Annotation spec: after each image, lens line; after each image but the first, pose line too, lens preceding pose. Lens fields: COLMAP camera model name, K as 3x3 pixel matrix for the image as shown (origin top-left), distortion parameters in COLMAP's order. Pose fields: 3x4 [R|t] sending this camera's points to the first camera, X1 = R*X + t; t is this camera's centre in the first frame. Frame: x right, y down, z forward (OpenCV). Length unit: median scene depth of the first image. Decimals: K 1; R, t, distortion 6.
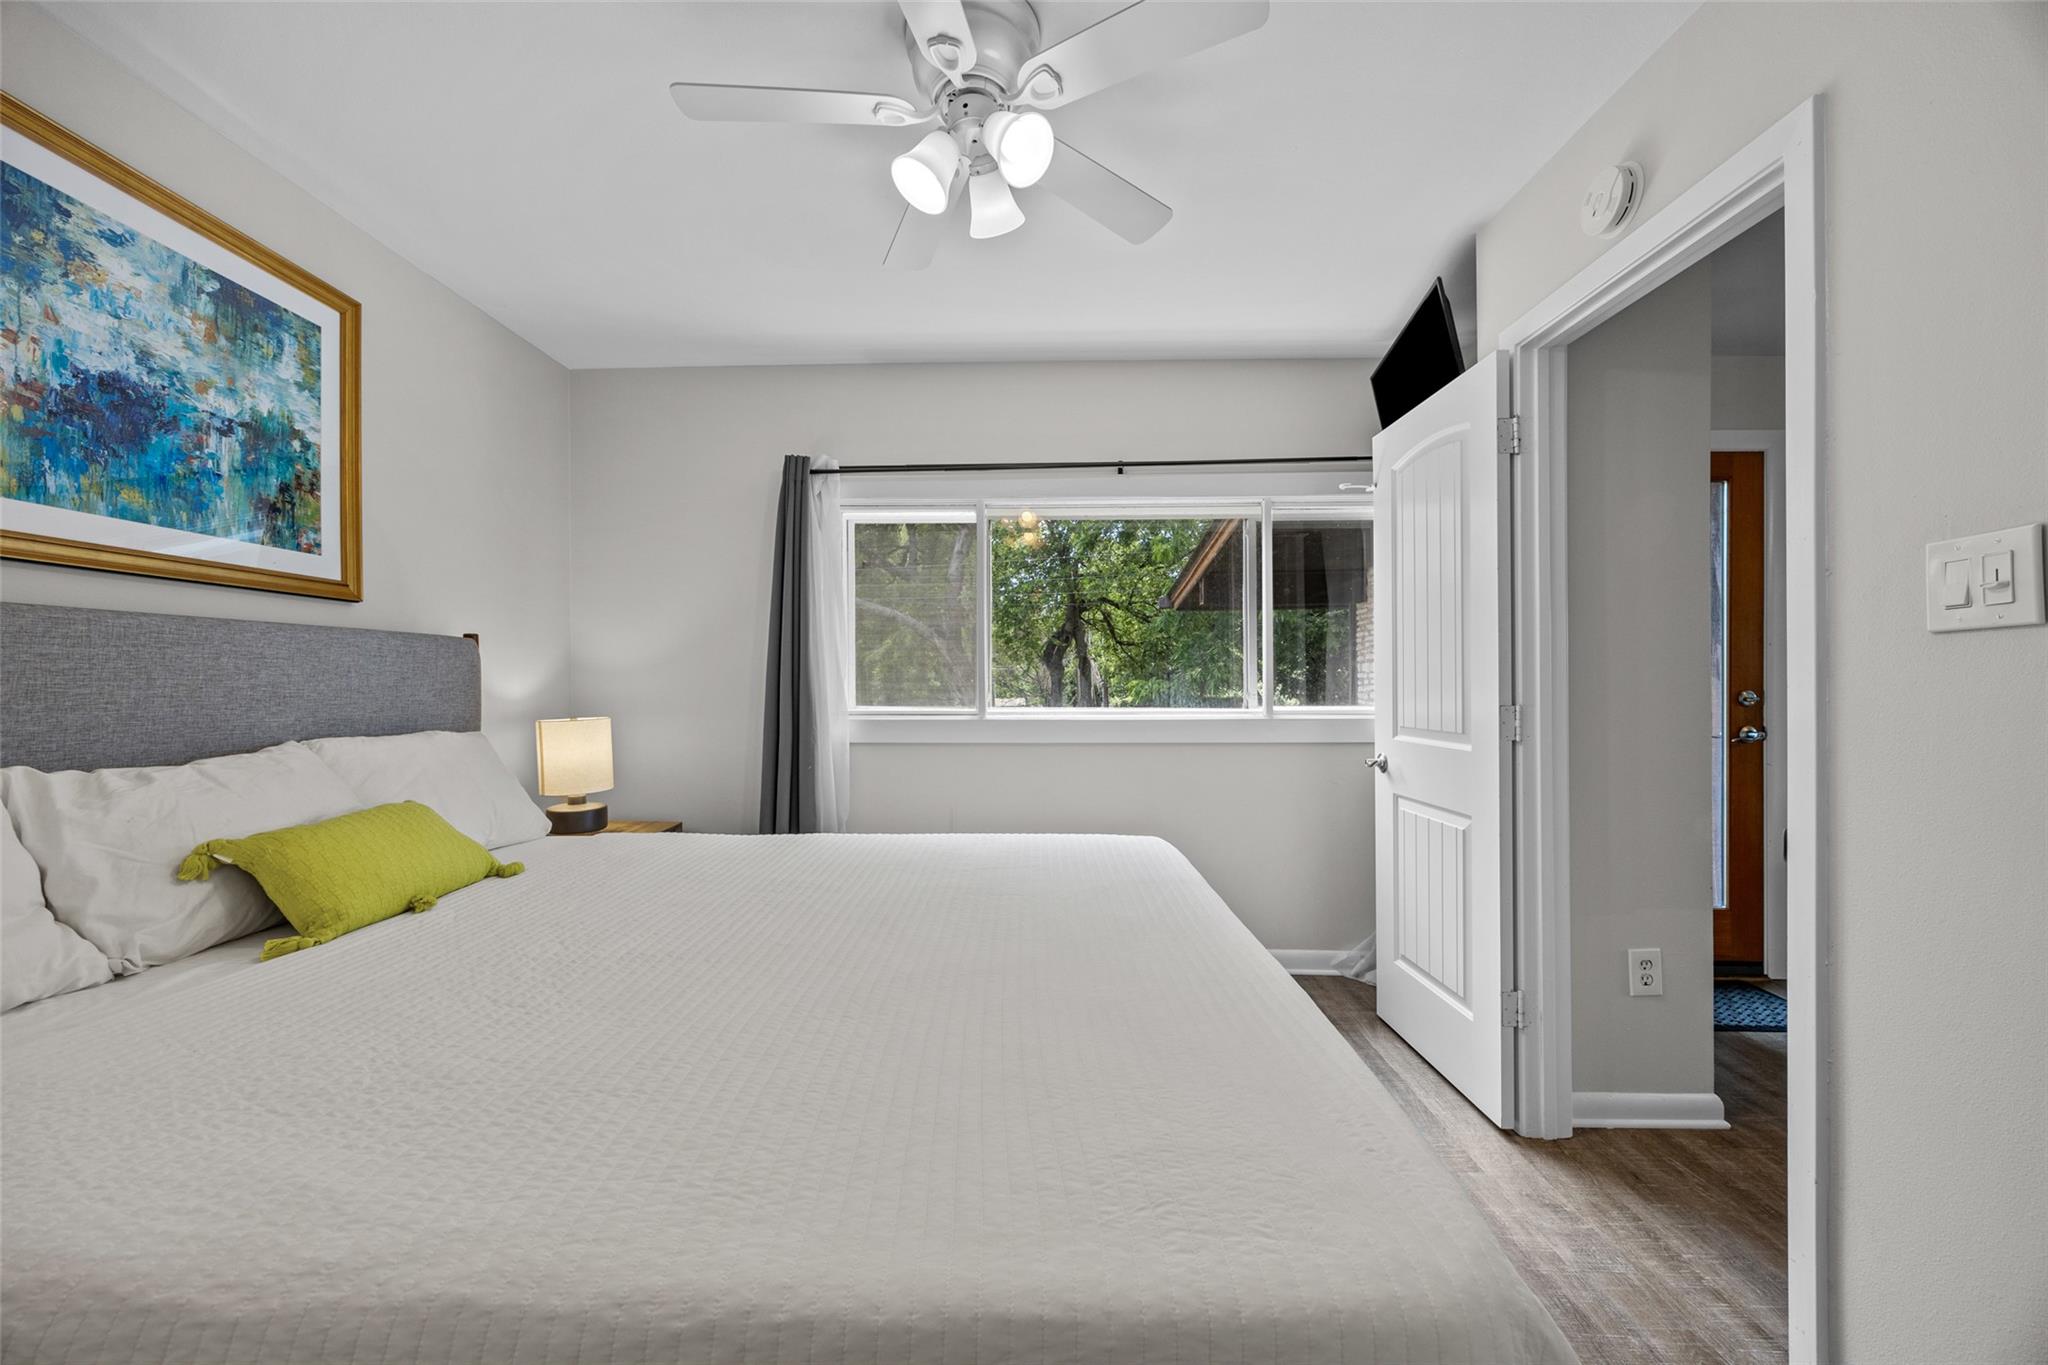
lens RADIAL K [[810.4, 0, 1024.0], [0, 810.4, 680.5], [0, 0, 1]] dist [0.014569, 0.000046]
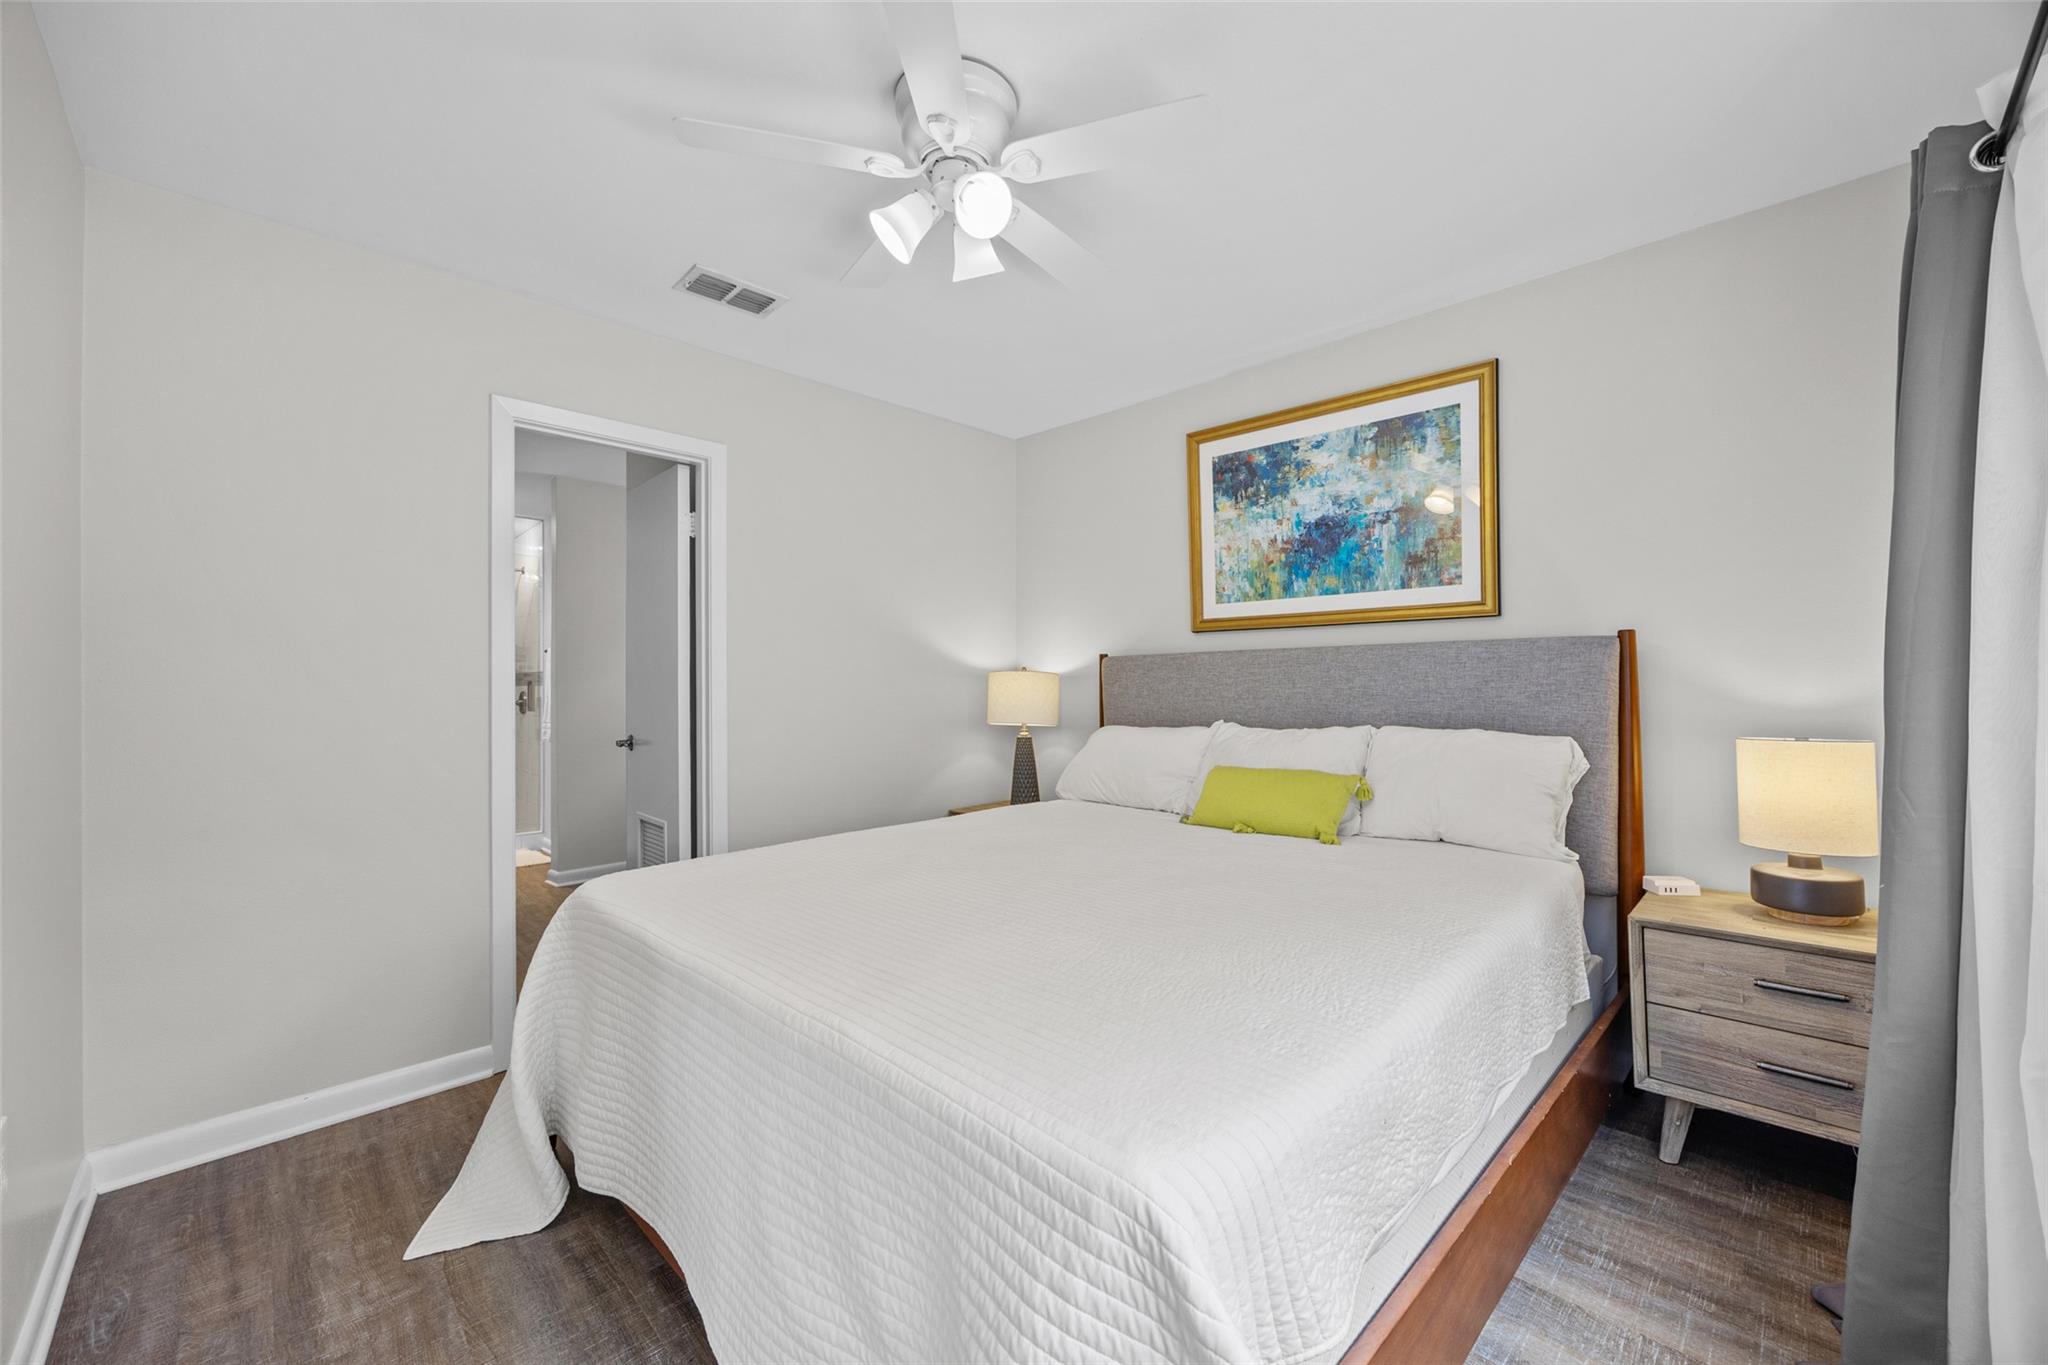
lens RADIAL K [[810.4, 0, 1019.7], [0, 810.4, 689.2], [0, 0, 1]] dist [0.014569, 0.000046]
pose [[-0.698114, -0.000063, -0.715986, 0.578471], [0.002565, 0.999993, -0.002589, 0.011526], [0.715982, -0.003644, -0.698109, 1.566430]]
